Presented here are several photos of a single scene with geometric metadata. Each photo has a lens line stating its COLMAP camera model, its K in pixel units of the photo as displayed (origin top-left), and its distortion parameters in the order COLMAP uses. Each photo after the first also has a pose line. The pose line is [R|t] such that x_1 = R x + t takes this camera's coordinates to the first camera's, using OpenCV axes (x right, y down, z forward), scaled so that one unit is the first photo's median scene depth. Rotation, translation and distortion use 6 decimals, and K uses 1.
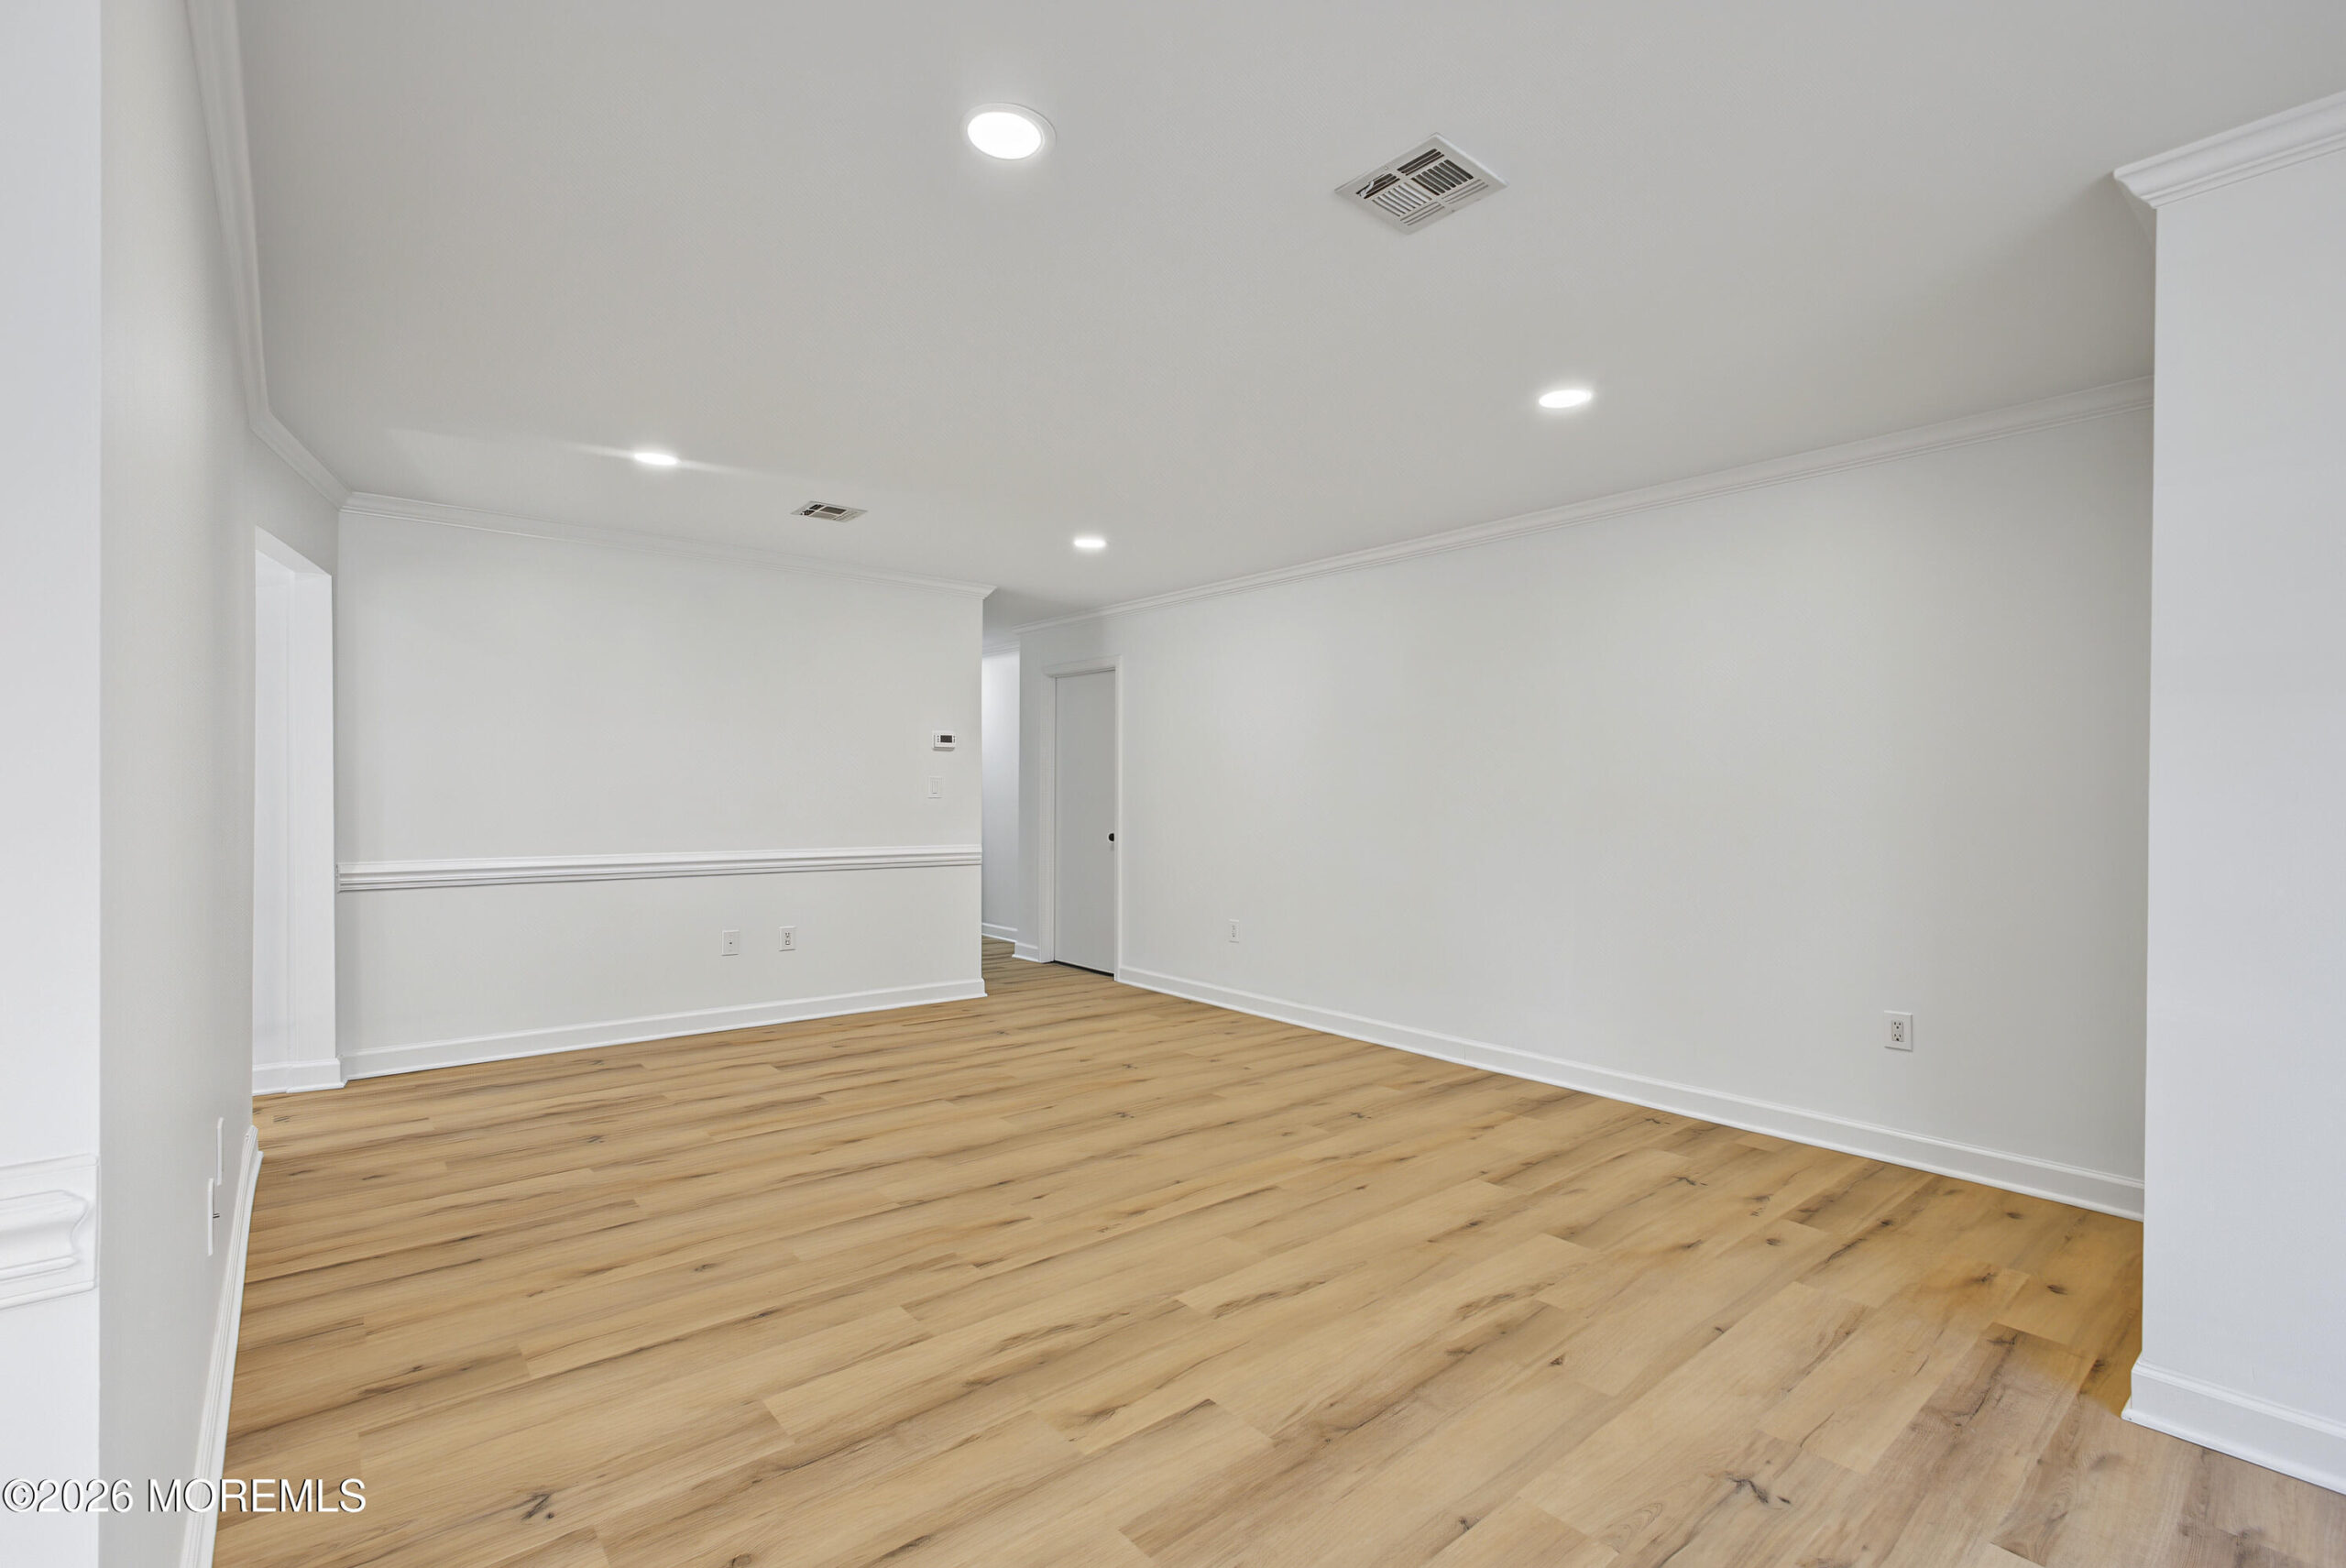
lens RADIAL K [[1013.4, 0, 1171.3], [0, 1013.4, 802.8], [0, 0, 1]] dist [-0.001602, -0.000047]
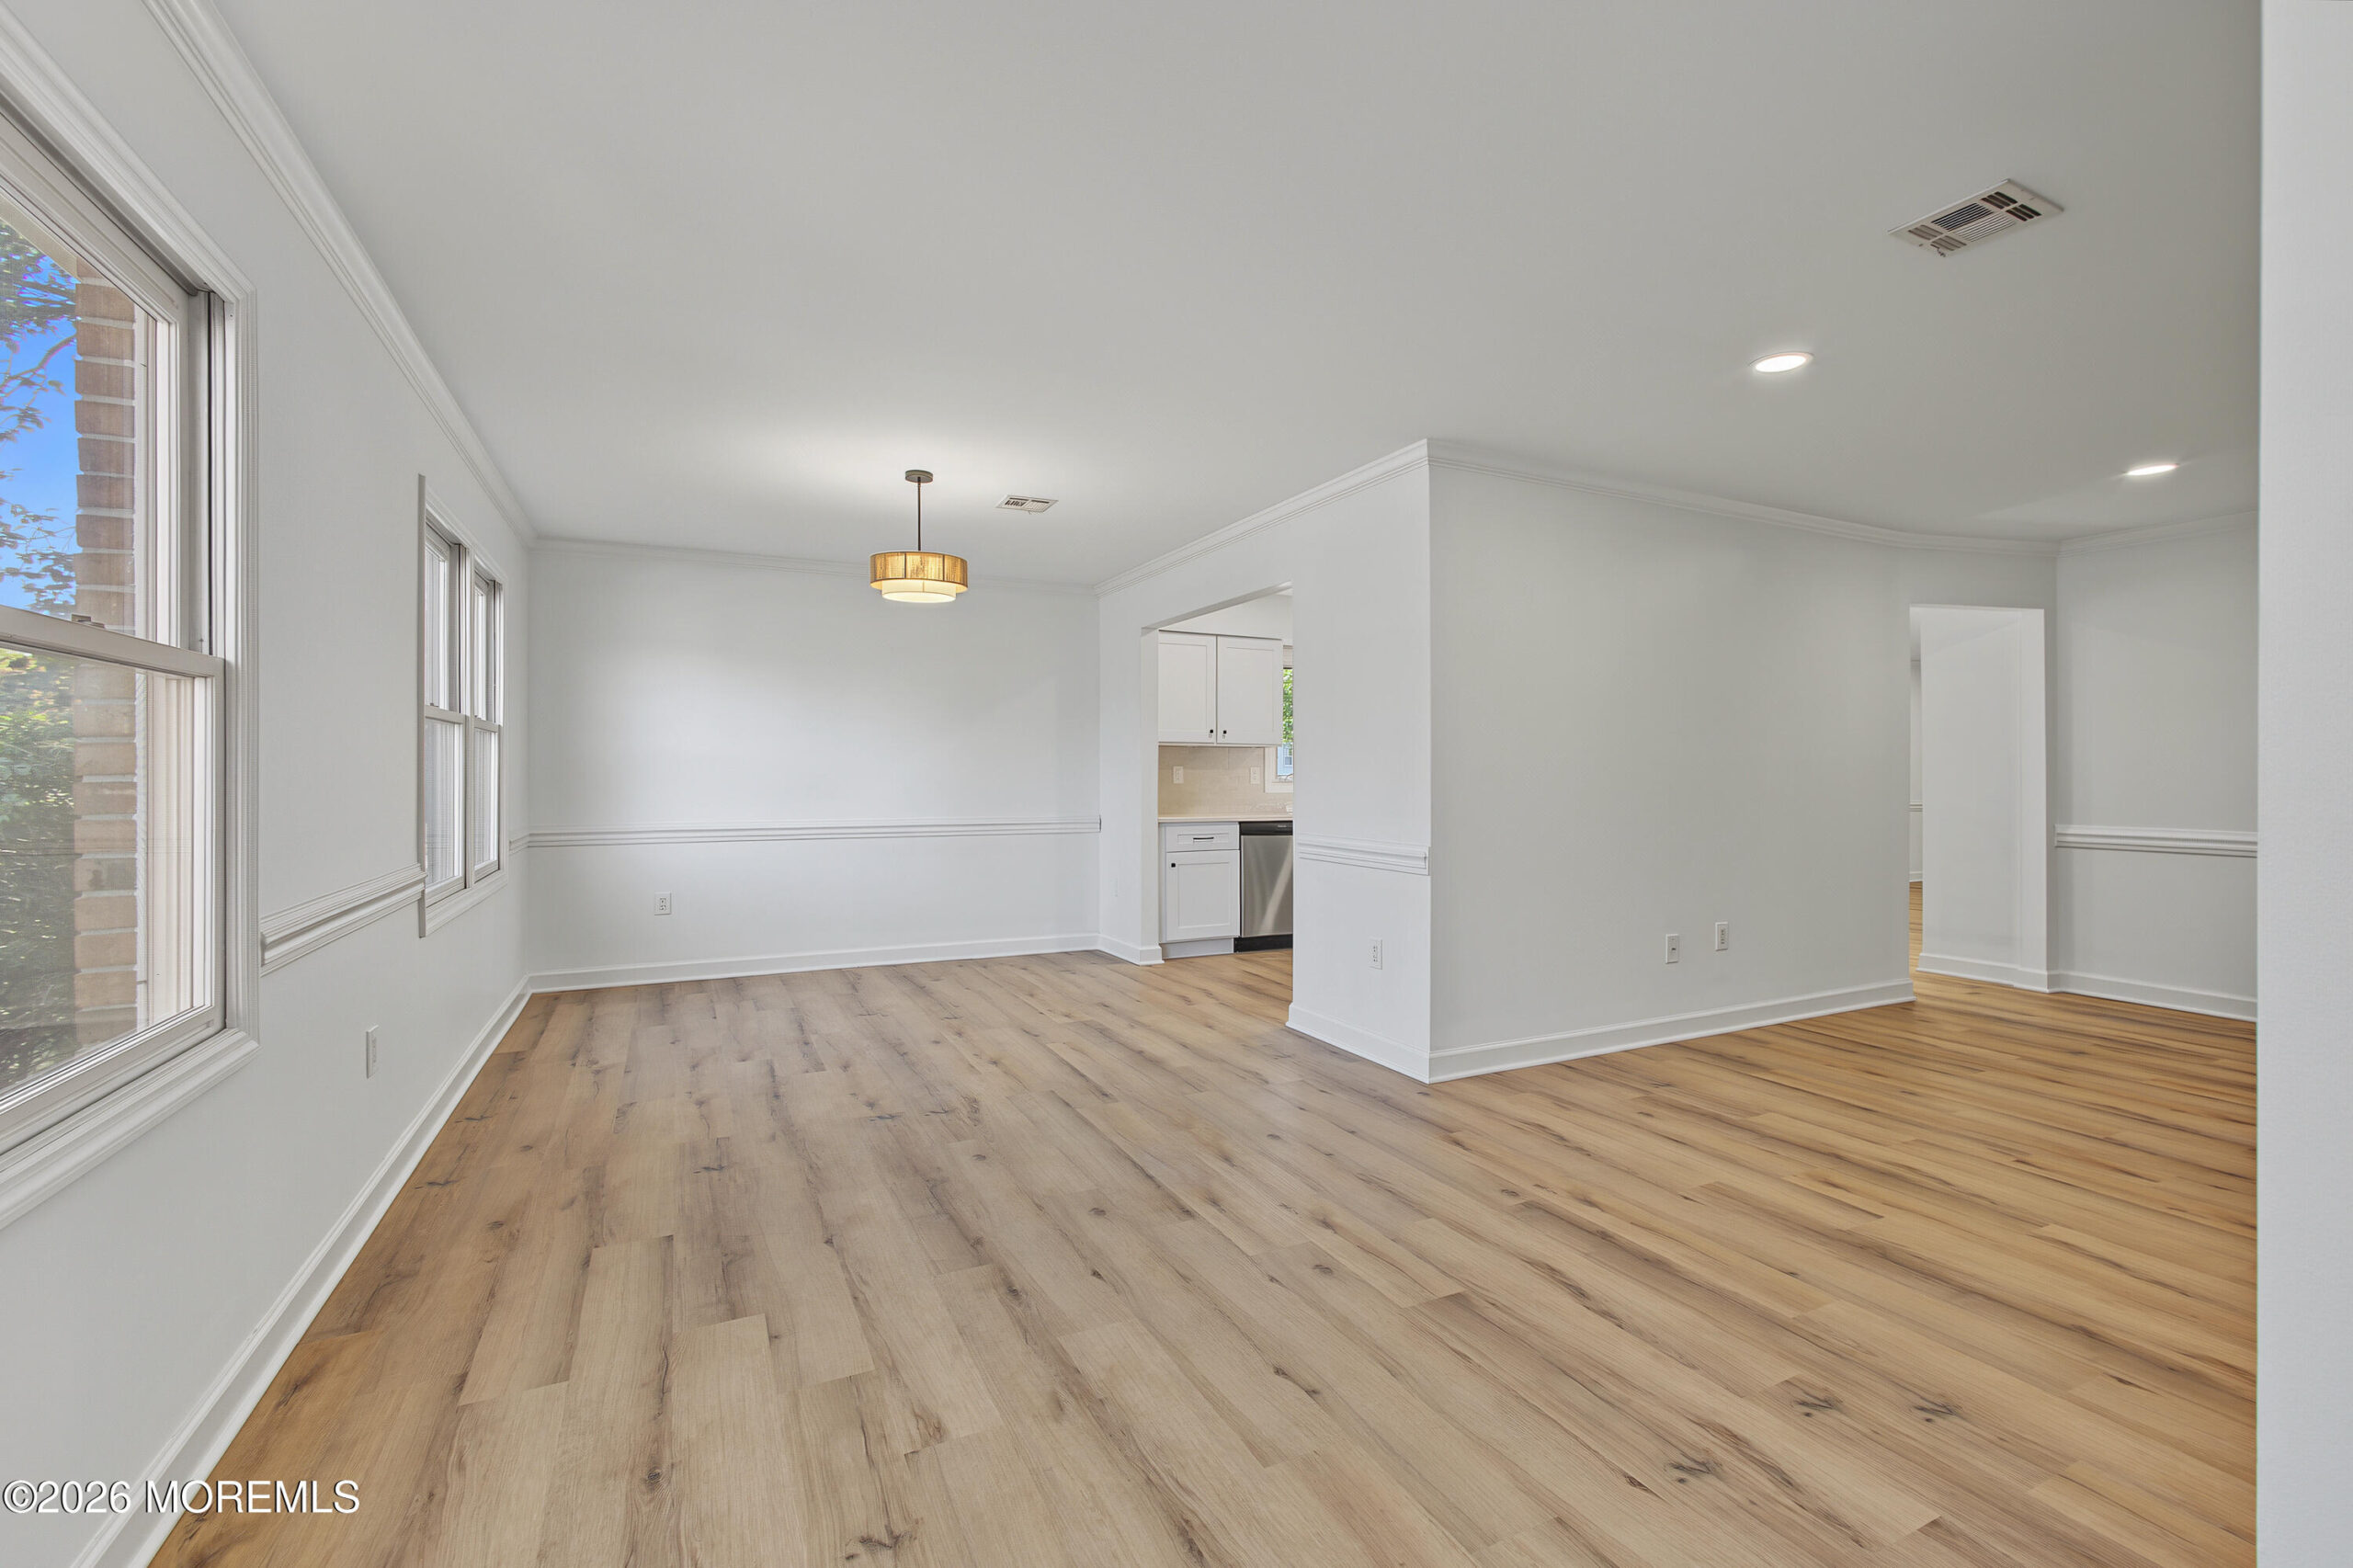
lens RADIAL K [[1026.3, 0, 1179.6], [0, 1026.3, 776.7], [0, 0, 1]] dist [-0.013928, 0.008528]
pose [[-0.234005, -0.006281, -0.972215, 1.179758], [-0.006559, 0.999967, -0.004881, 0.015959], [0.972213, 0.005234, -0.234038, 0.309463]]
